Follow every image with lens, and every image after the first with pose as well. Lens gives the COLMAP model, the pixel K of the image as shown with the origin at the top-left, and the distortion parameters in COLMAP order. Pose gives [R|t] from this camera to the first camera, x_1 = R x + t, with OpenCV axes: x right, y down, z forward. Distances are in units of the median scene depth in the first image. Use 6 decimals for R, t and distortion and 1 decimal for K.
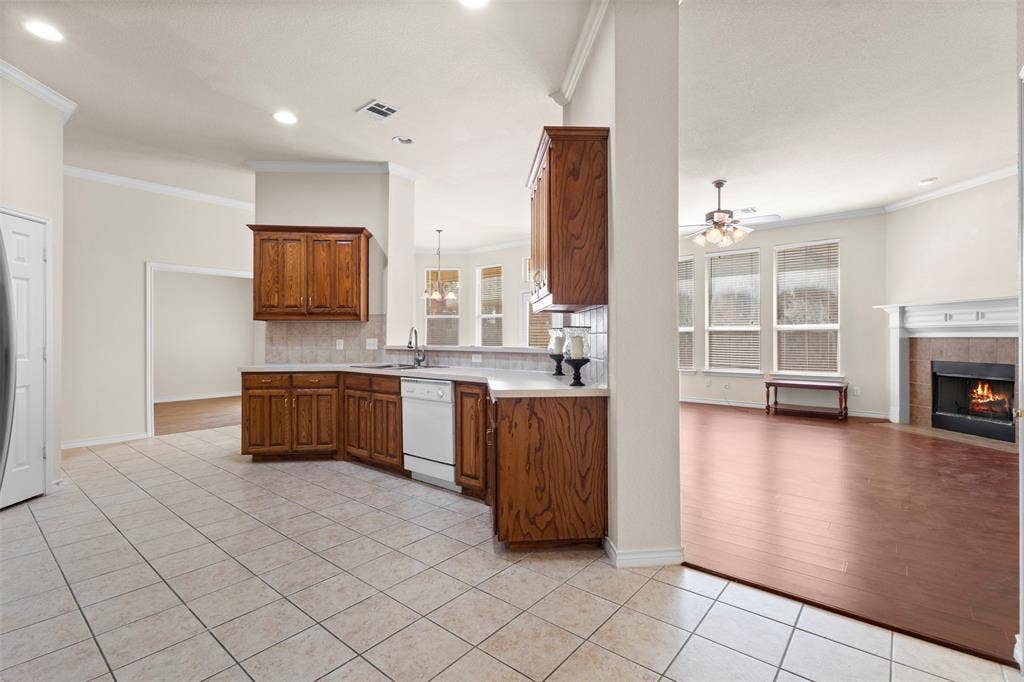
lens RADIAL K [[470.2, 0, 513.8], [0, 470.2, 341.6], [0, 0, 1]] dist [0.005540, 0.000318]
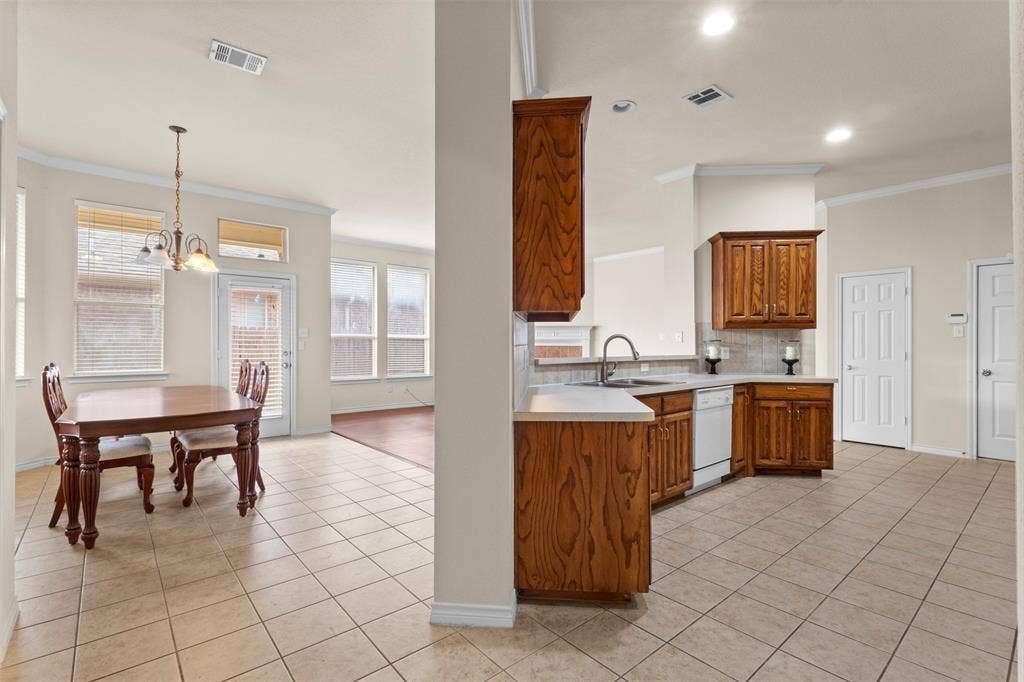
lens RADIAL K [[470.2, 0, 513.8], [0, 470.2, 341.6], [0, 0, 1]] dist [0.005540, 0.000318]
pose [[0.167657, 0.006434, 0.985824, -1.321442], [0.004441, 0.999964, -0.007282, -0.016364], [-0.985835, 0.005599, 0.167622, 1.292104]]
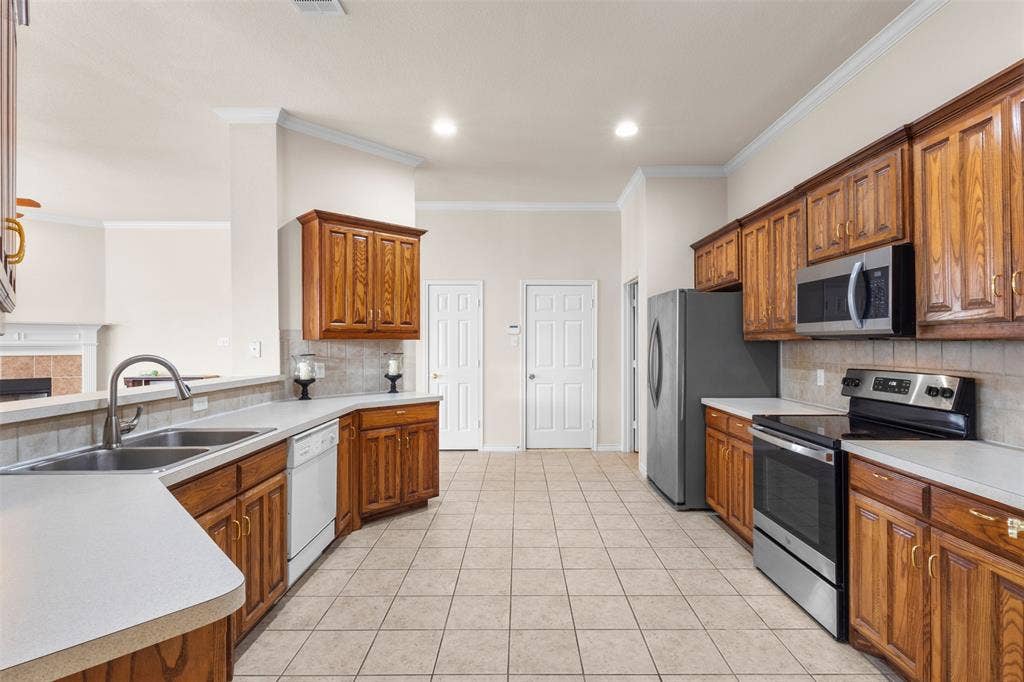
lens RADIAL K [[485.8, 0, 519.3], [0, 485.8, 343.3], [0, 0, 1]] dist [0.001194, 0.000736]
pose [[-0.640507, 0.001693, 0.767950, -0.987361], [0.008043, 0.999958, 0.004503, -0.051227], [-0.767910, 0.009061, -0.640493, 1.267466]]
